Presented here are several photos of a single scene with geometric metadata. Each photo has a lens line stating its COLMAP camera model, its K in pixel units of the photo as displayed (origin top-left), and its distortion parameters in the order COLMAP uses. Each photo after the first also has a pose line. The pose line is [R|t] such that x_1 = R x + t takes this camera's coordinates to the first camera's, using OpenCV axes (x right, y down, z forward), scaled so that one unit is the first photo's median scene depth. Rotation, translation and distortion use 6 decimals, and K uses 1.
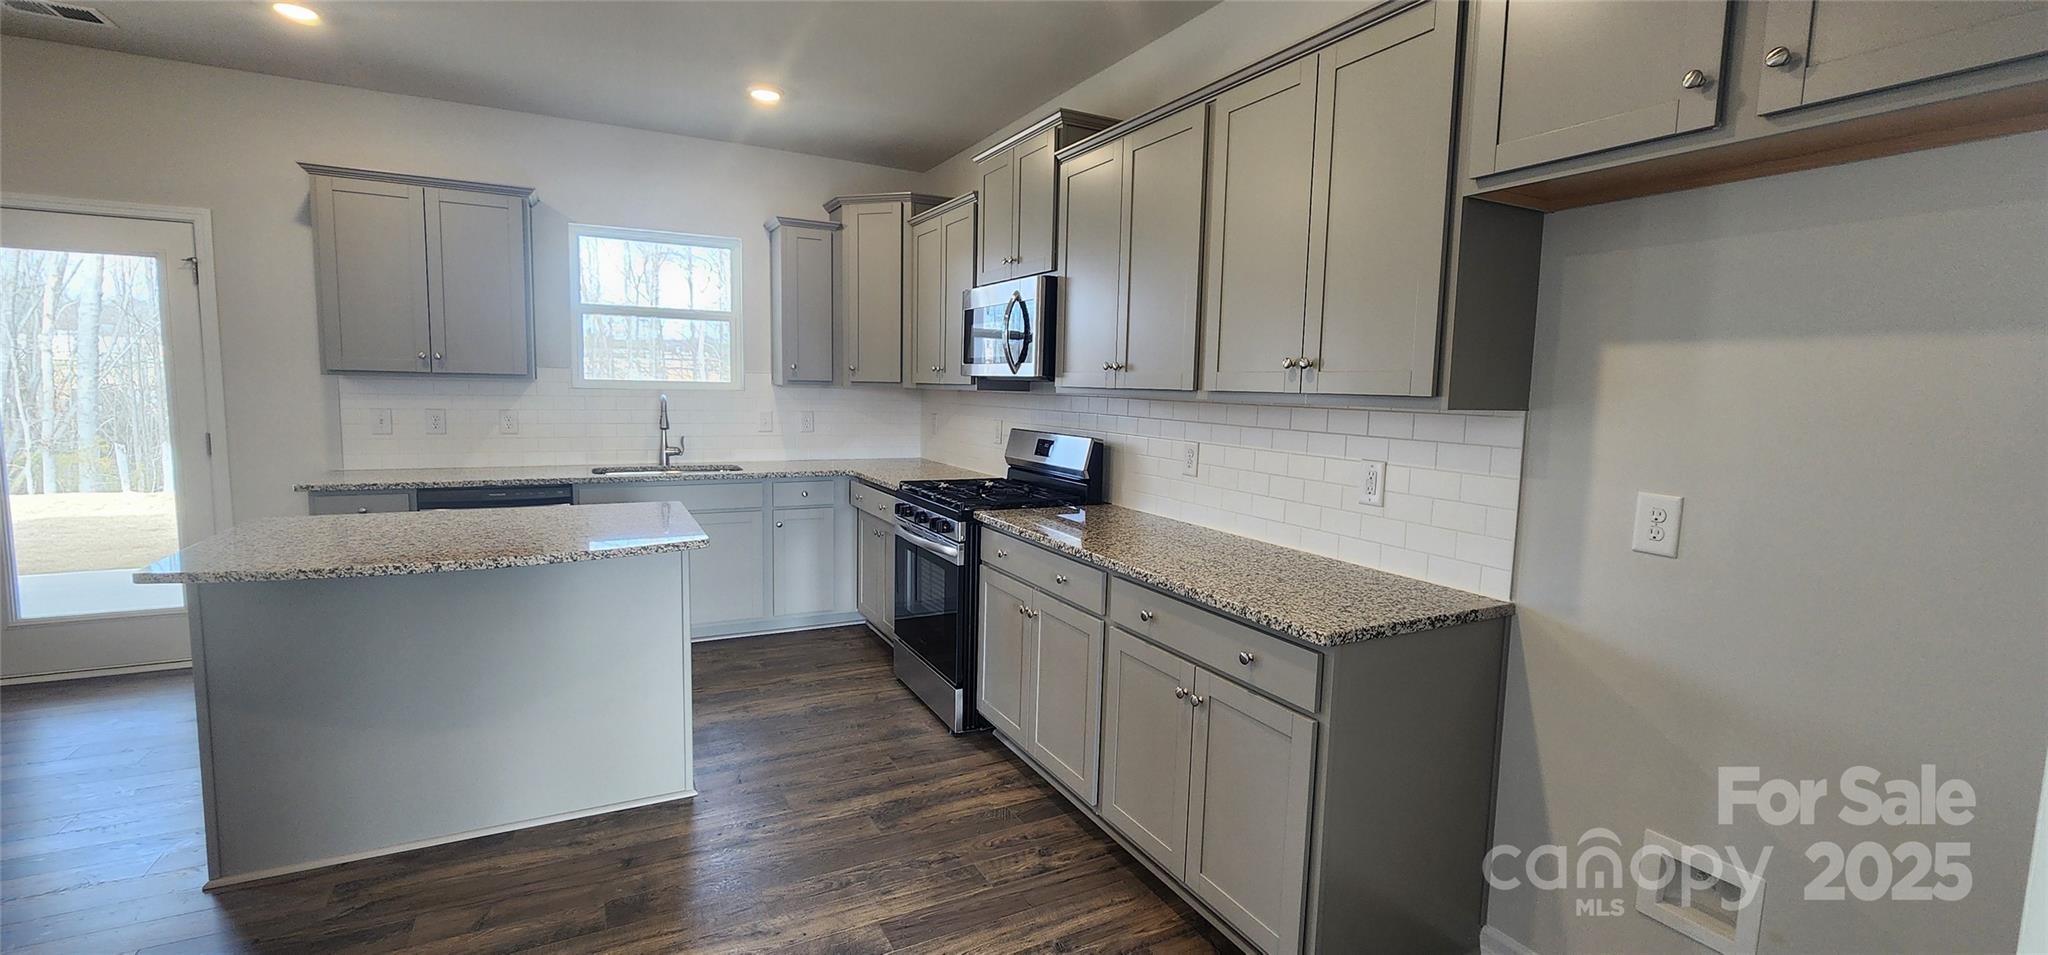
lens RADIAL K [[840.7, 0, 1030.6], [0, 840.7, 475.3], [0, 0, 1]] dist [-0.000806, -0.000116]
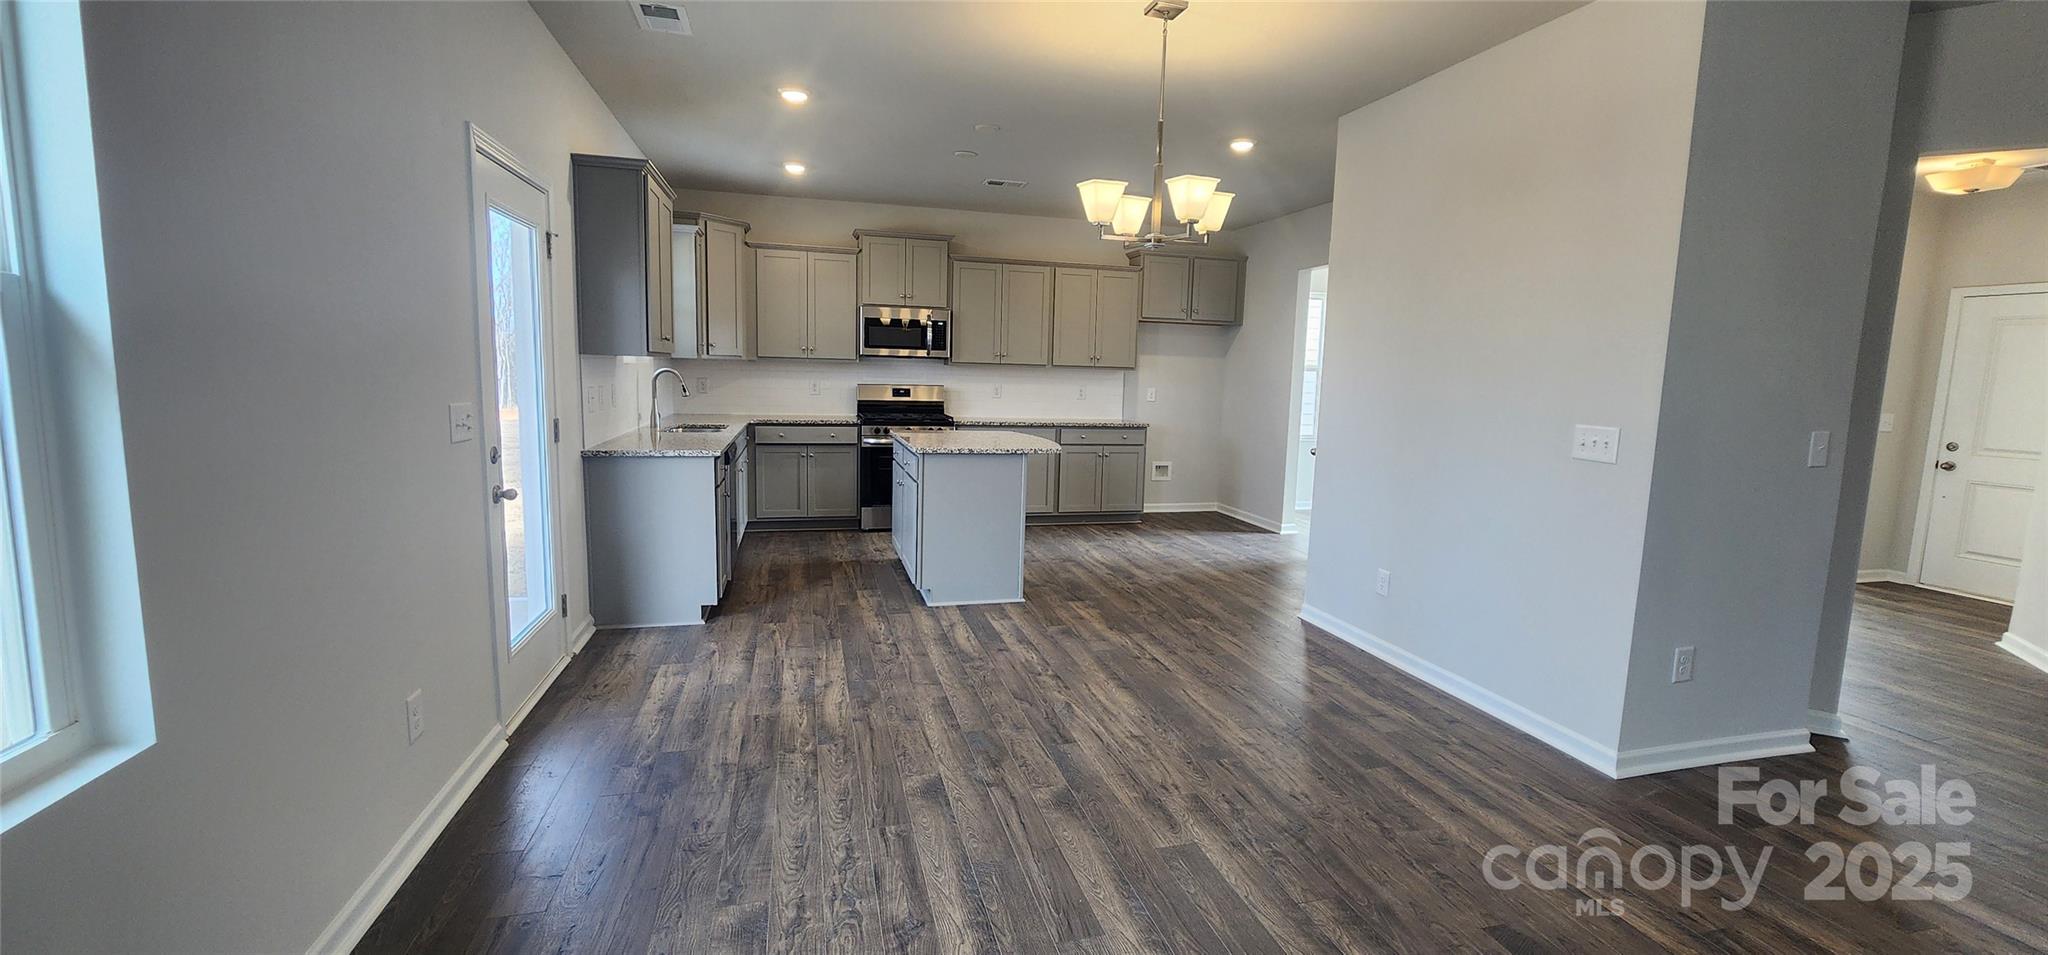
lens RADIAL K [[840.7, 0, 1030.6], [0, 840.7, 475.3], [0, 0, 1]] dist [-0.000806, -0.000116]
pose [[0.230033, -0.136719, 0.963531, -2.887181], [0.078879, 0.989444, 0.121564, -0.088899], [-0.969981, 0.048039, 0.238389, 0.423546]]
